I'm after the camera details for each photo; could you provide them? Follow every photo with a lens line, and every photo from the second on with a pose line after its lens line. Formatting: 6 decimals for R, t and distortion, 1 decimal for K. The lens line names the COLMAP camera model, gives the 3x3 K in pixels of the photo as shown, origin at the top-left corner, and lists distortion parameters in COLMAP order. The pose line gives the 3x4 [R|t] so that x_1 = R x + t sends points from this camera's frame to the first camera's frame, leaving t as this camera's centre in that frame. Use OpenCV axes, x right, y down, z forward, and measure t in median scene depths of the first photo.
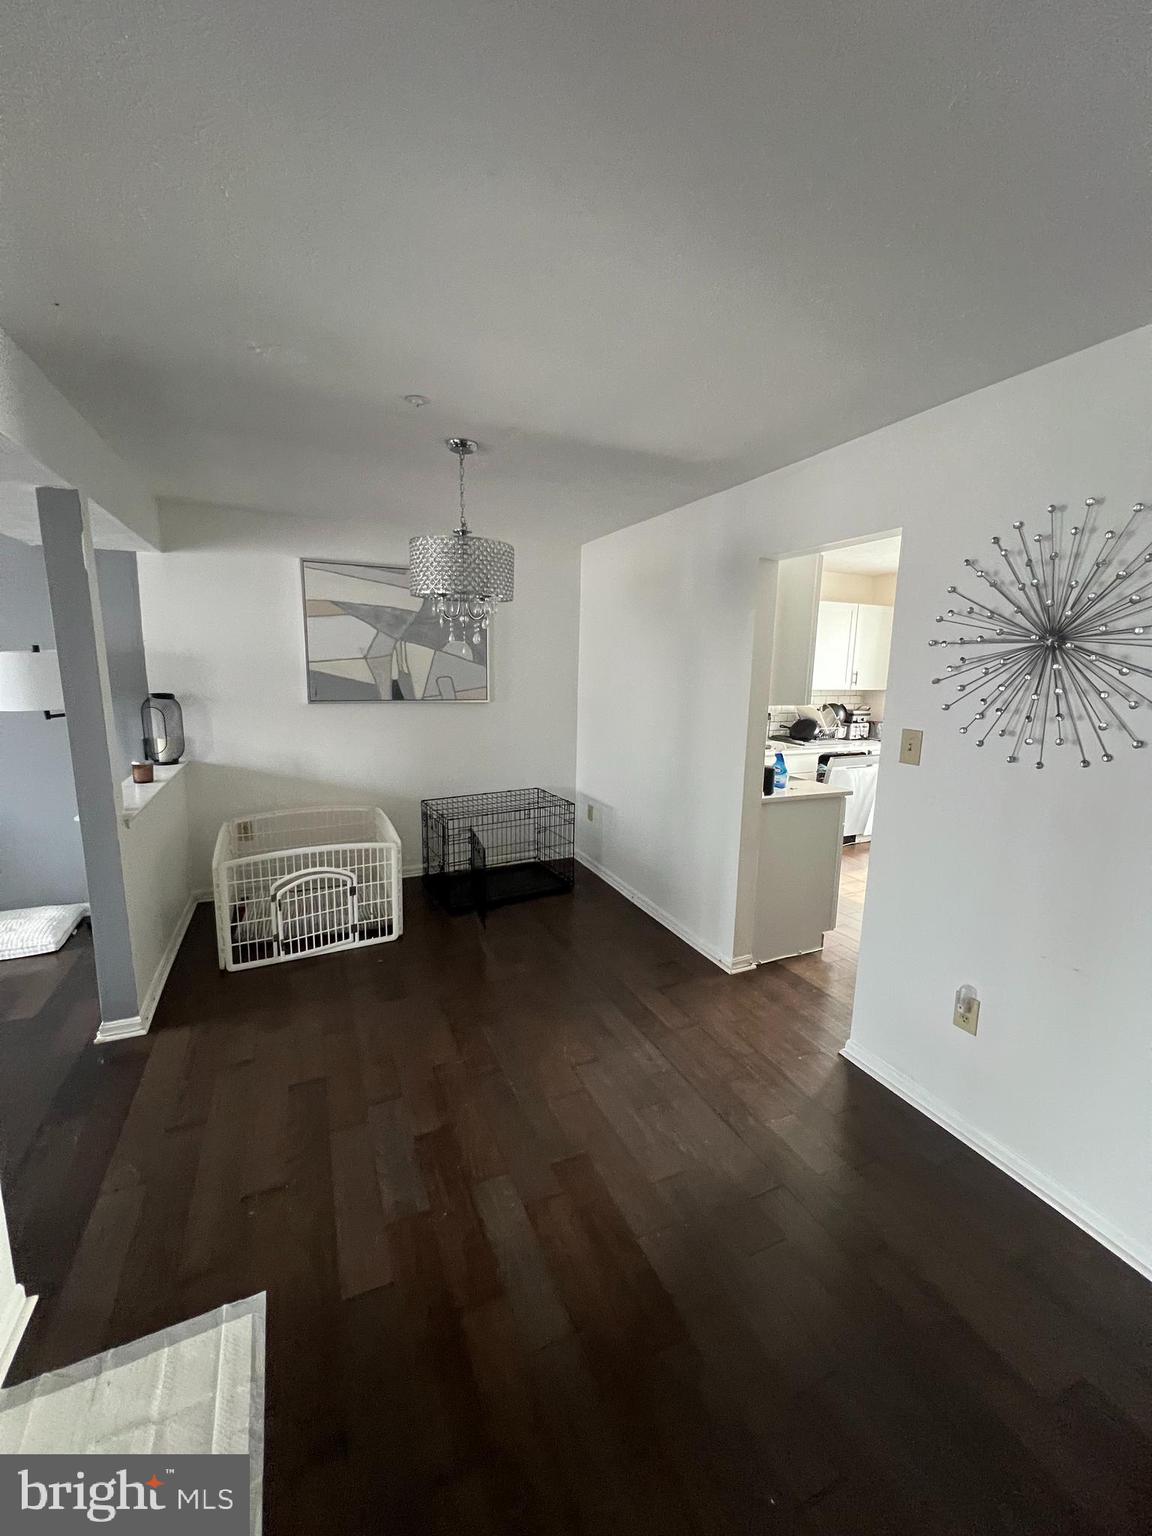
lens RADIAL K [[615.7, 0, 585.1], [0, 615.7, 766.3], [0, 0, 1]] dist [-0.000366, 0.000114]
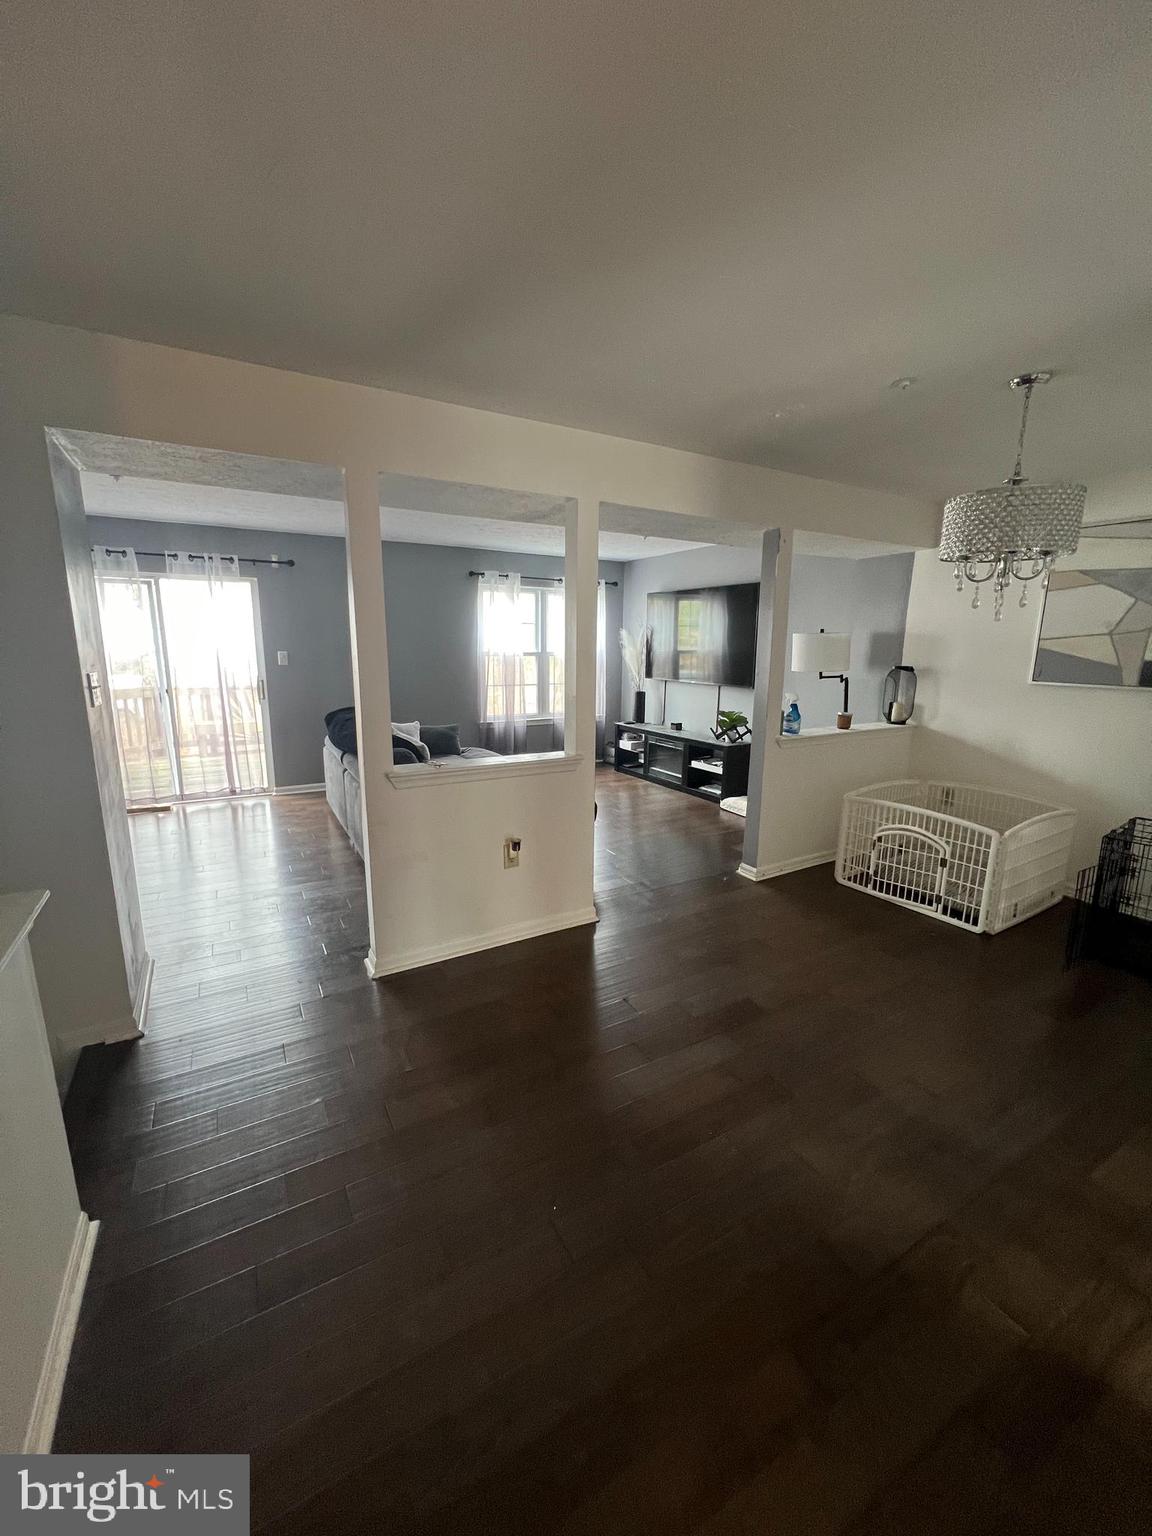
lens RADIAL K [[615.7, 0, 572.1], [0, 615.7, 763.9], [0, 0, 1]] dist [-0.000366, 0.000114]
pose [[0.084773, 0.177971, -0.980377, 0.529140], [-0.177257, 0.970918, 0.160926, -0.009804], [0.980507, 0.160137, 0.113854, 0.255972]]
